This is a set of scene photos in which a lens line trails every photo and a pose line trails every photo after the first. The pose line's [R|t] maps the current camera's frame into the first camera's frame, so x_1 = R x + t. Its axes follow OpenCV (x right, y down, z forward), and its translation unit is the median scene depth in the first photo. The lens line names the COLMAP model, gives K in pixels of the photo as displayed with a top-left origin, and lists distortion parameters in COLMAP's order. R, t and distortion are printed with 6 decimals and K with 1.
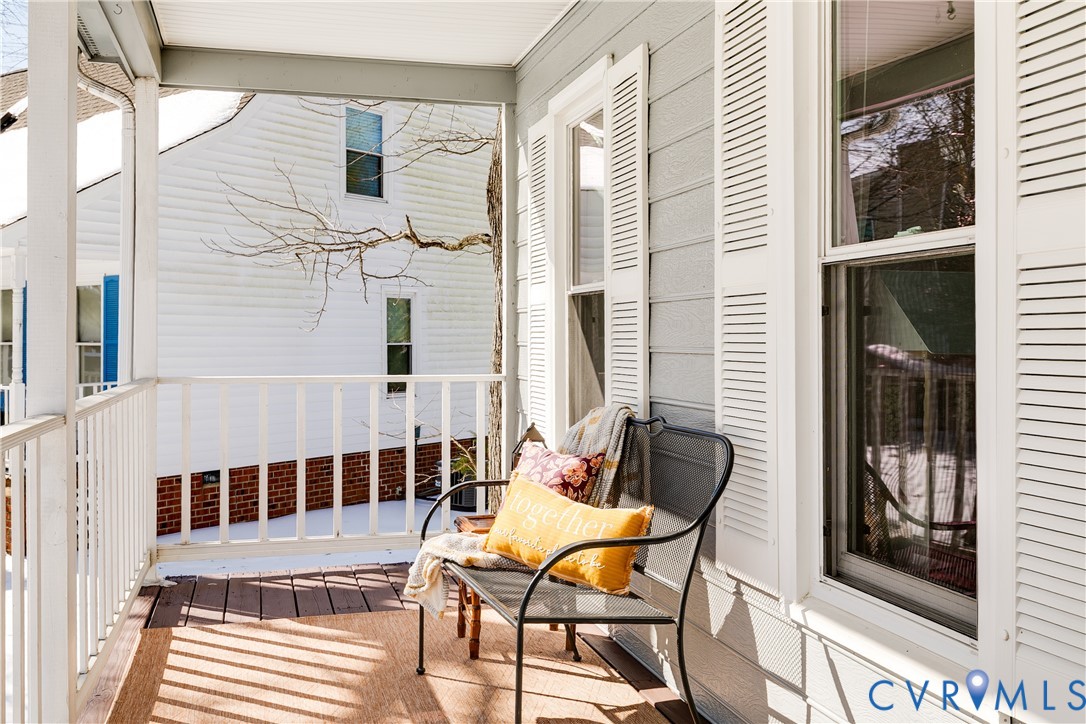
lens RADIAL K [[1081.0, 0, 544.5], [0, 1081.0, 343.2], [0, 0, 1]] dist [0.005608, 0.009944]
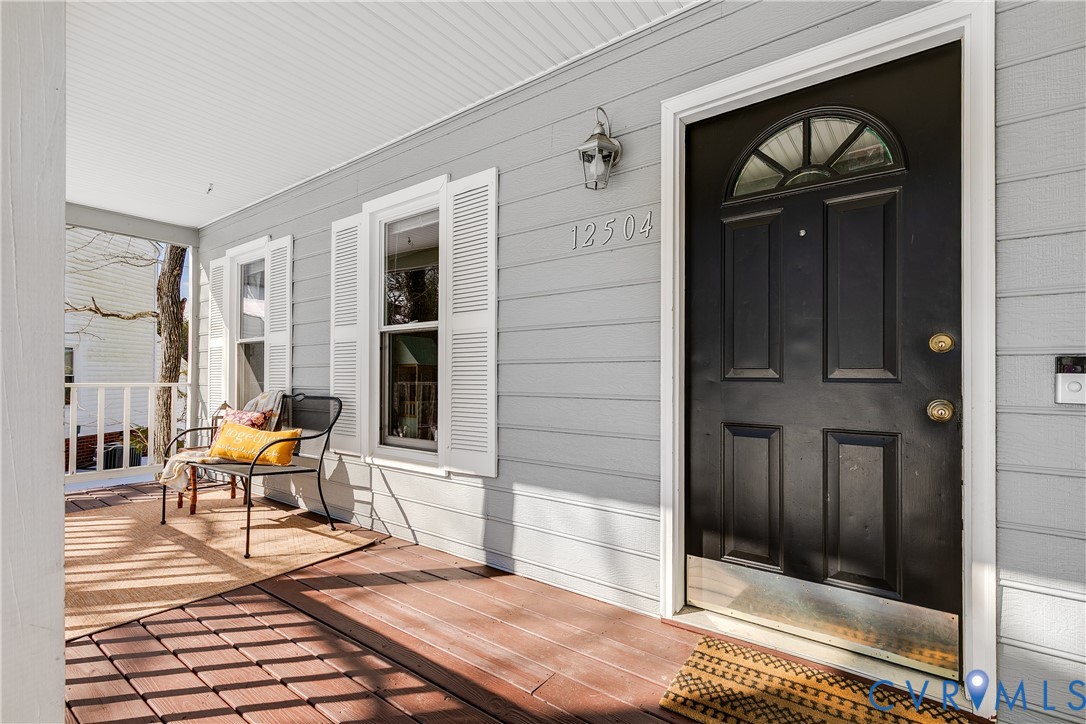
lens RADIAL K [[498.6, 0, 543.0], [0, 498.6, 362.0], [0, 0, 1]] dist [-0.000545, -0.000310]
pose [[0.792818, 0.029854, 0.608726, -0.140910], [-0.006791, 0.999170, -0.040159, 0.039874], [-0.609420, 0.027705, 0.792363, -0.194417]]
